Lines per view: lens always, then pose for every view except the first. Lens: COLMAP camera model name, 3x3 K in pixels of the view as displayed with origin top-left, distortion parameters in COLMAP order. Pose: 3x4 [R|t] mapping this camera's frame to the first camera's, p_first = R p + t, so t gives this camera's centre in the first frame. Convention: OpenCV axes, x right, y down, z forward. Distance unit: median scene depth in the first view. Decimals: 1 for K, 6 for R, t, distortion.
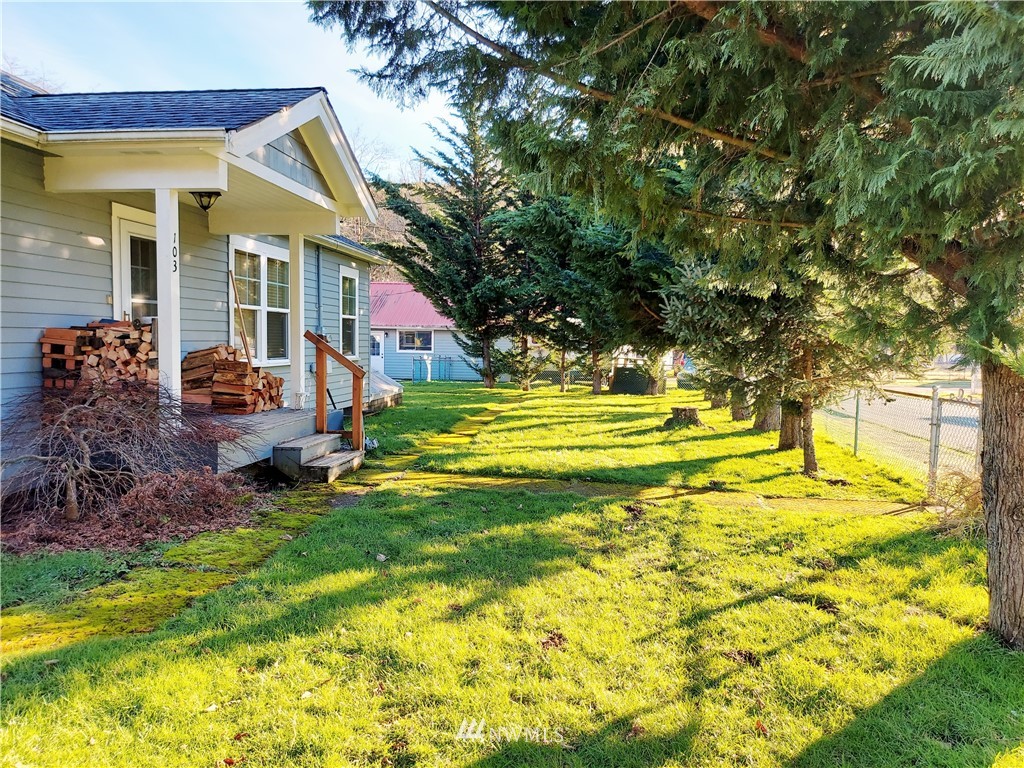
lens RADIAL K [[719.6, 0, 512.0], [0, 719.6, 384.0], [0, 0, 1]] dist [0.069399, -0.100199]
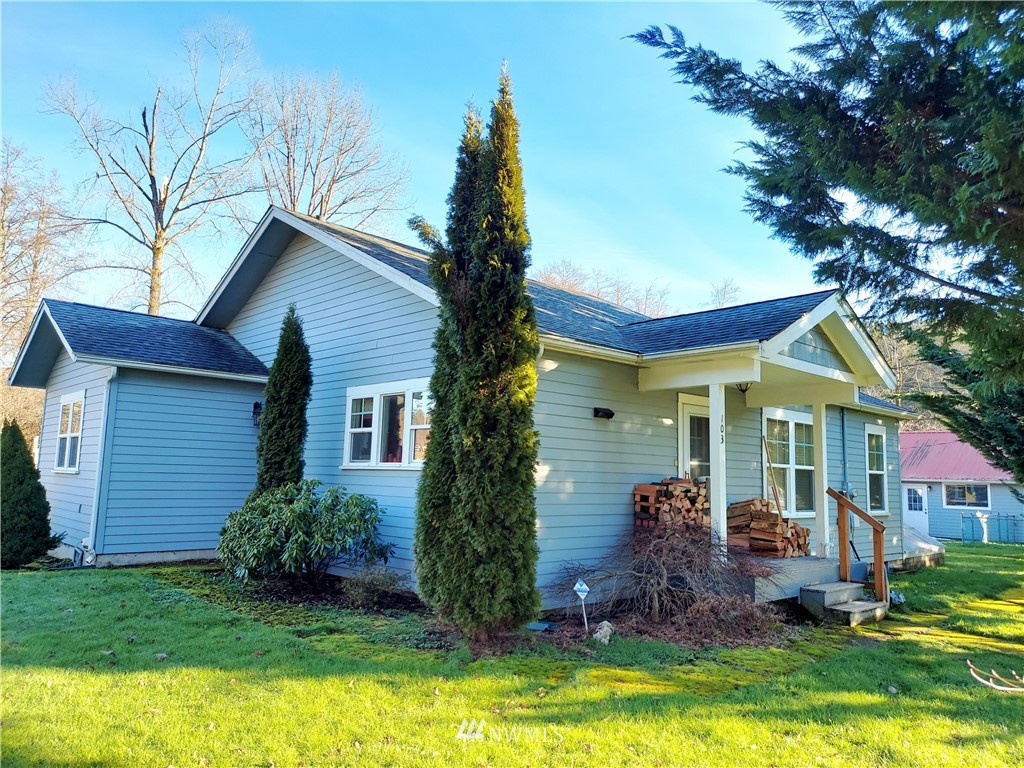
lens RADIAL K [[719.6, 0, 512.0], [0, 719.6, 384.0], [0, 0, 1]] dist [0.069399, -0.100199]
pose [[0.764307, -0.073964, -0.640597, 0.095918], [-0.057554, 0.981611, -0.182008, 0.003712], [0.642279, 0.175979, 0.745995, -0.245848]]
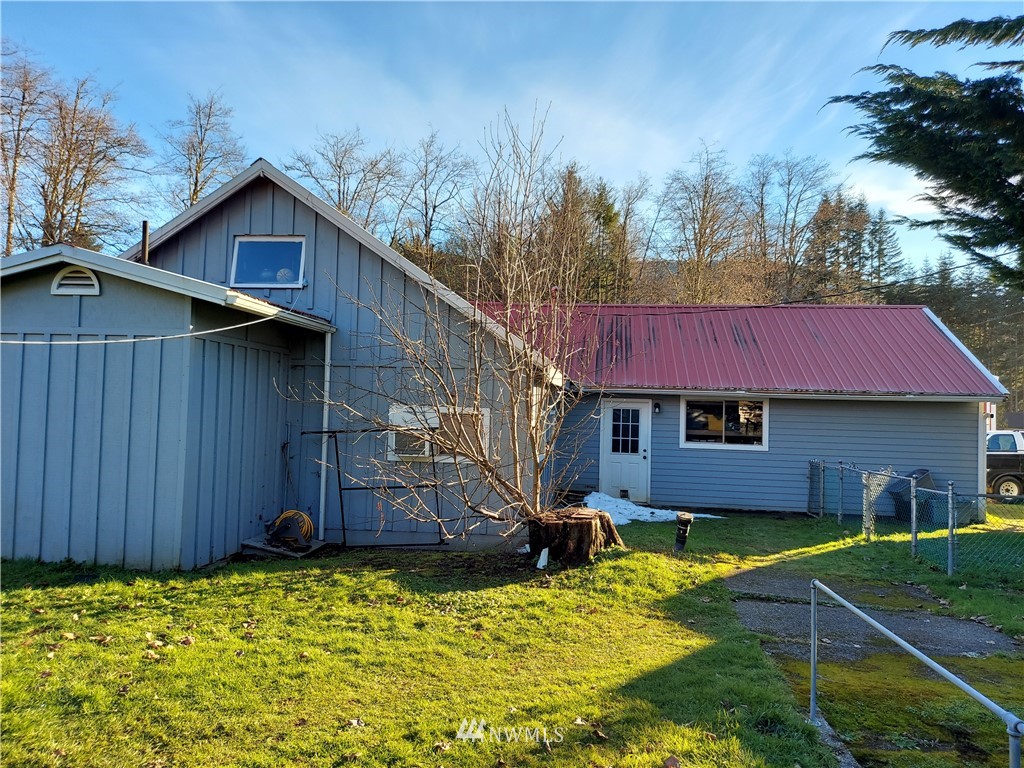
lens RADIAL K [[719.6, 0, 512.0], [0, 719.6, 384.0], [0, 0, 1]] dist [0.069399, -0.100199]
pose [[0.999836, 0.018055, 0.001357, -1.132452], [-0.017852, 0.995533, -0.092713, -0.165735], [-0.003025, 0.092674, 0.995692, 2.310874]]
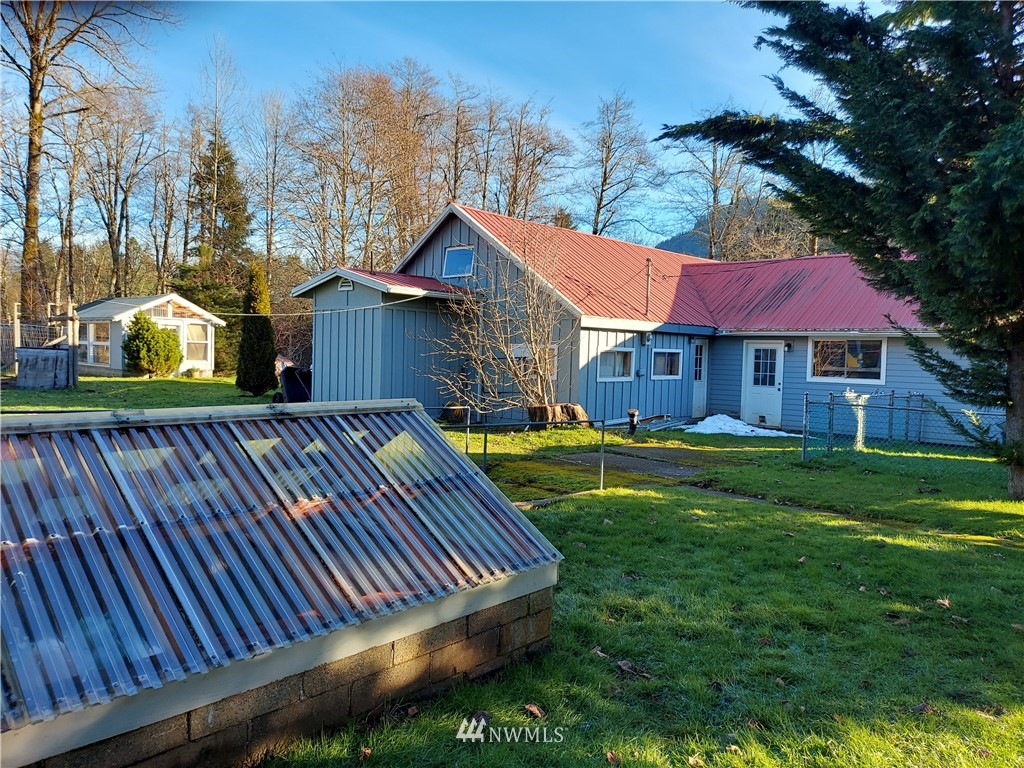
lens RADIAL K [[719.6, 0, 512.0], [0, 719.6, 384.0], [0, 0, 1]] dist [0.069399, -0.100199]
pose [[0.803235, 0.038416, -0.594422, -0.077905], [-0.055158, 0.998428, -0.010007, -0.102946], [0.593103, 0.040825, 0.804091, 1.899470]]
